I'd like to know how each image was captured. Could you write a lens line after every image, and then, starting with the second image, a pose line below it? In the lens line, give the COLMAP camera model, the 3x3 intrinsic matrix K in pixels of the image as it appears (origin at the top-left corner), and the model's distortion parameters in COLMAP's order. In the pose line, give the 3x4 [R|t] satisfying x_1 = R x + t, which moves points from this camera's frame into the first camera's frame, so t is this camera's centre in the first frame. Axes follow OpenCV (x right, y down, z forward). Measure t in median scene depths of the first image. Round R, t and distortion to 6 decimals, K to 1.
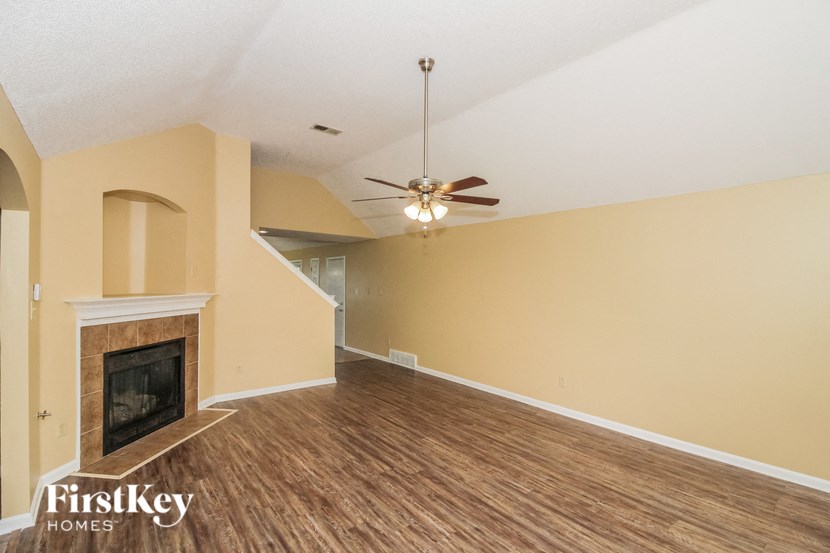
lens RADIAL K [[388.2, 0, 422.5], [0, 388.2, 278.8], [0, 0, 1]] dist [0.001859, -0.000145]
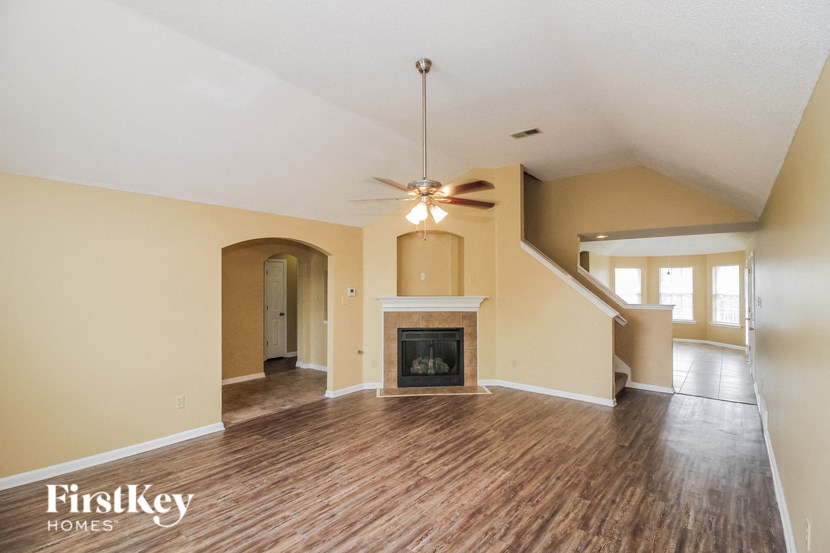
lens RADIAL K [[388.2, 0, 422.7], [0, 388.2, 282.2], [0, 0, 1]] dist [0.001859, -0.000145]
pose [[0.211622, -0.019354, -0.977160, 0.864271], [0.008553, 0.999802, -0.017950, 0.016677], [0.977314, -0.004559, 0.211745, 0.702302]]
